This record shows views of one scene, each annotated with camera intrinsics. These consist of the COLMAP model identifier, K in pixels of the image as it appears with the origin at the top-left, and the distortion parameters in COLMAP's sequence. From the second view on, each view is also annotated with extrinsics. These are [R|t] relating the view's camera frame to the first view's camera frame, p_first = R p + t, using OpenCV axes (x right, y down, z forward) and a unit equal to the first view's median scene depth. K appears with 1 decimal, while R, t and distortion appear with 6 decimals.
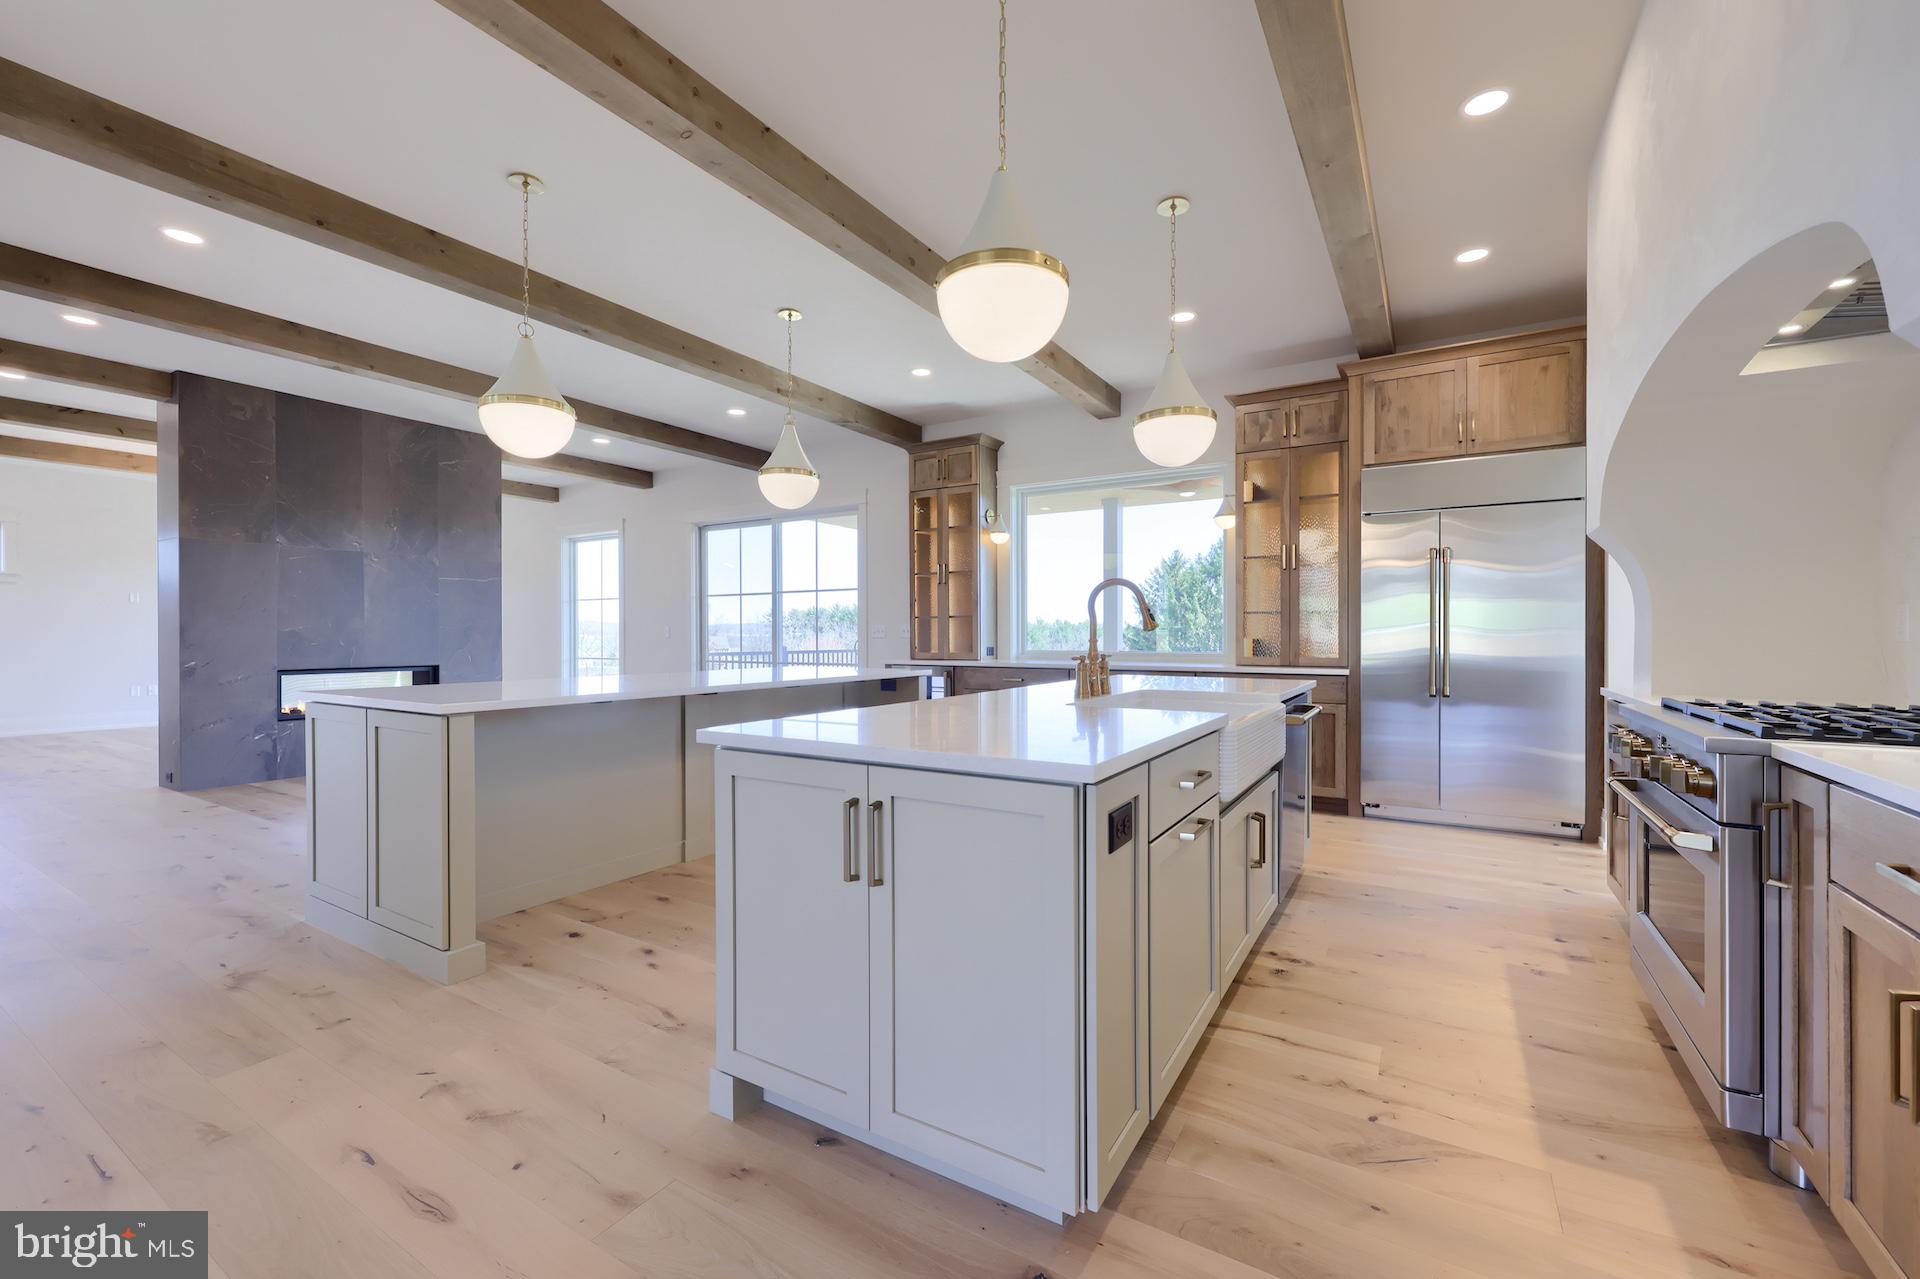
lens RADIAL K [[763.9, 0, 947.2], [0, 763.9, 639.4], [0, 0, 1]] dist [0.000398, 0.000193]
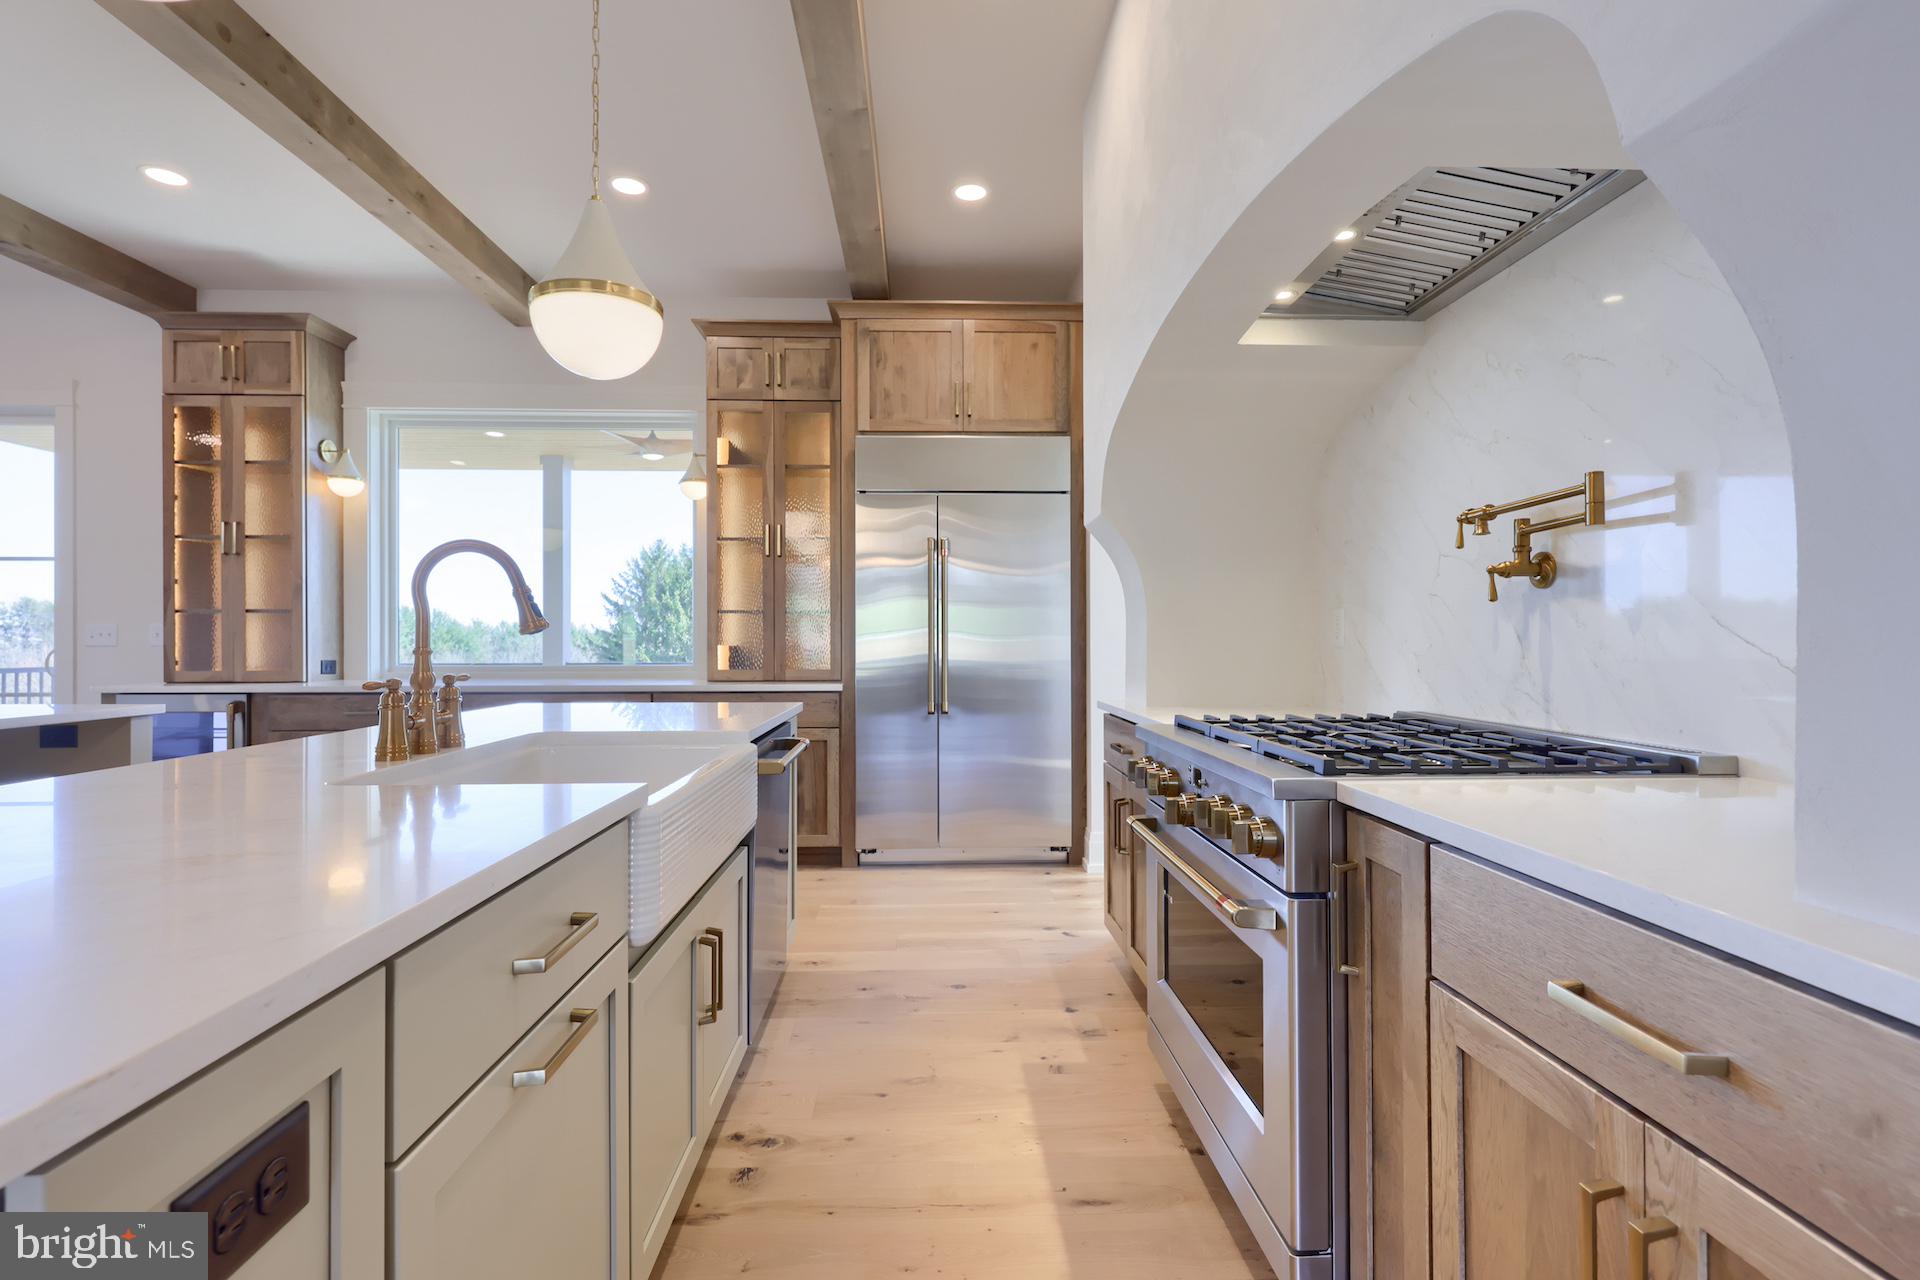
lens RADIAL K [[967.3, 0, 958.2], [0, 967.3, 635.7], [0, 0, 1]] dist [0.002371, 0.000639]
pose [[0.823522, 0.002956, 0.567277, 0.077170], [0.003681, 0.999938, -0.010554, -0.000520], [-0.567273, 0.010780, 0.823460, 0.146306]]
